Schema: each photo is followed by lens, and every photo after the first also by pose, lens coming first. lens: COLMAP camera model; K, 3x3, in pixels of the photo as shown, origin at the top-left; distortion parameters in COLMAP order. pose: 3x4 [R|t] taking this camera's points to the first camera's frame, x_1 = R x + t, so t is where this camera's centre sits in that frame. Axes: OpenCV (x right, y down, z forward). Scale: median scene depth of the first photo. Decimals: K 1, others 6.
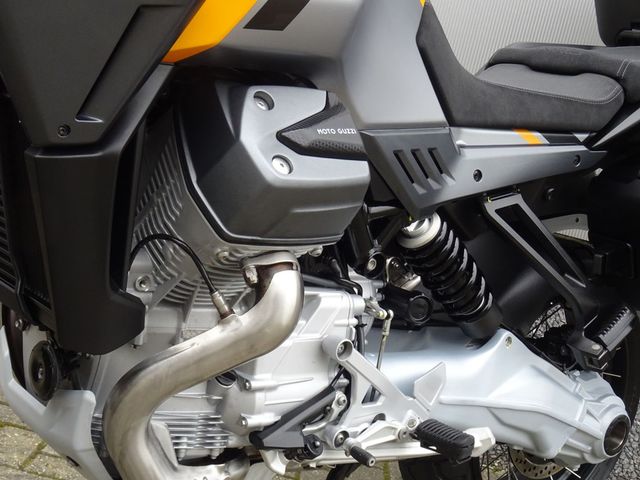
lens RADIAL K [[996.2, 0, 320.0], [0, 996.2, 240.0], [0, 0, 1]] dist [0.022056, 0.022069]
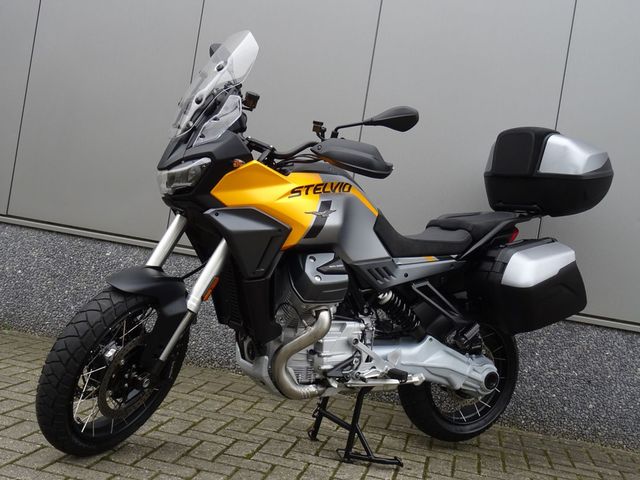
lens RADIAL K [[768.3, 0, 320.0], [0, 768.3, 240.0], [0, 0, 1]] dist [-0.000558, -0.001022]
pose [[0.982593, -0.088159, -0.163520, 0.297228], [0.067866, 0.989733, -0.125787, 0.090380], [0.172931, 0.112500, 0.978488, -1.126127]]
